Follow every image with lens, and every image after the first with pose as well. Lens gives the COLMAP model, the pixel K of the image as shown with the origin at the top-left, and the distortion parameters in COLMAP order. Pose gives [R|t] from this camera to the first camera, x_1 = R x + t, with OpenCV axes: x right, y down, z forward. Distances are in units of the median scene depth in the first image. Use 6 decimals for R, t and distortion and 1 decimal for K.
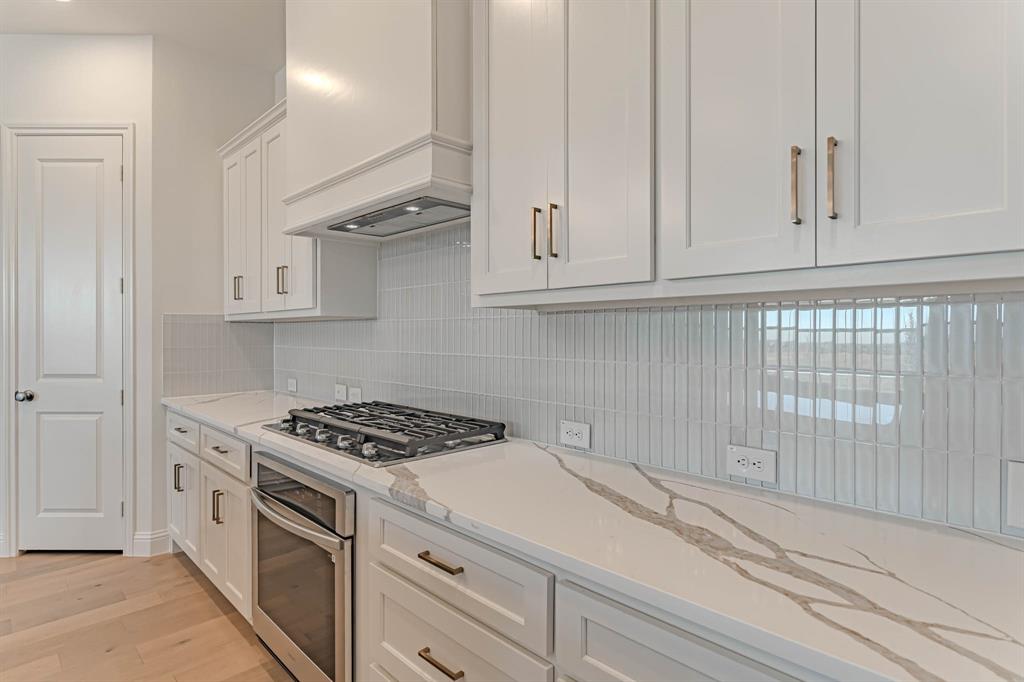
lens RADIAL K [[528.2, 0, 516.9], [0, 528.2, 337.2], [0, 0, 1]] dist [0.002054, 0.000635]
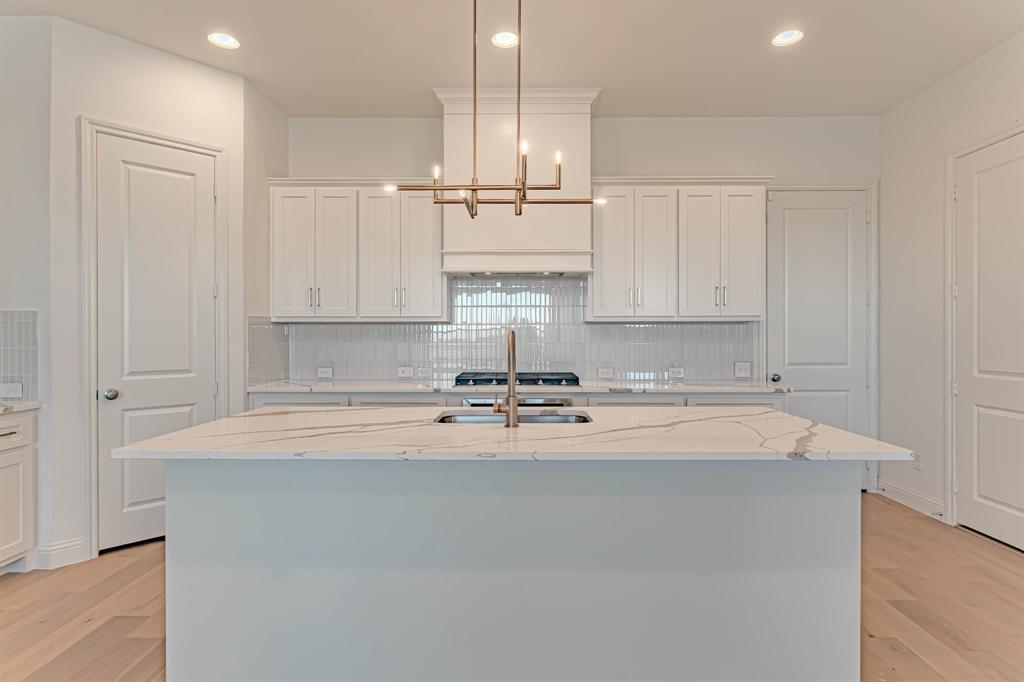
lens RADIAL K [[528.2, 0, 516.9], [0, 528.2, 337.2], [0, 0, 1]] dist [0.002054, 0.000635]
pose [[0.709950, -0.006511, 0.704222, -1.083567], [0.004746, 0.999979, 0.004460, 0.002071], [-0.704236, 0.000176, 0.709966, -0.254848]]
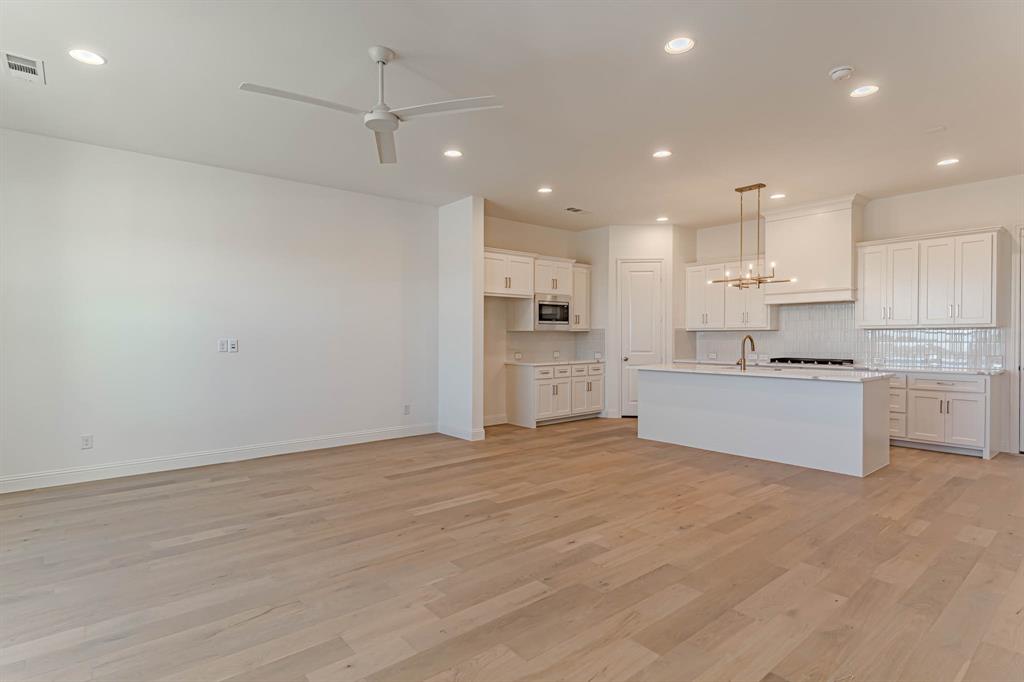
lens RADIAL K [[528.2, 0, 516.9], [0, 528.2, 337.2], [0, 0, 1]] dist [0.002054, 0.000635]
pose [[0.997107, -0.002823, -0.075958, -1.272197], [0.002520, 0.999988, -0.004089, 0.010381], [0.075969, 0.003886, 0.997103, -1.732101]]
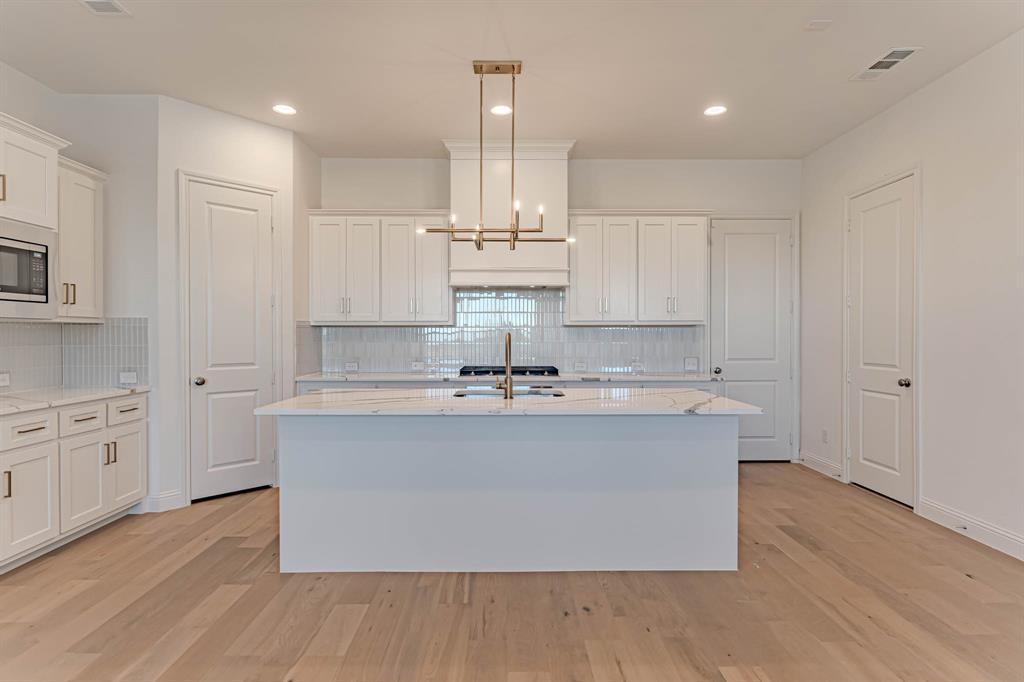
lens RADIAL K [[525.9, 0, 512.0], [0, 525.9, 341.0], [0, 0, 1]] dist [0.000336, 0.000111]
pose [[0.697842, -0.009977, 0.716182, -1.315588], [0.004820, 0.999946, 0.009233, 0.003244], [-0.716235, -0.002991, 0.697853, -0.463784]]
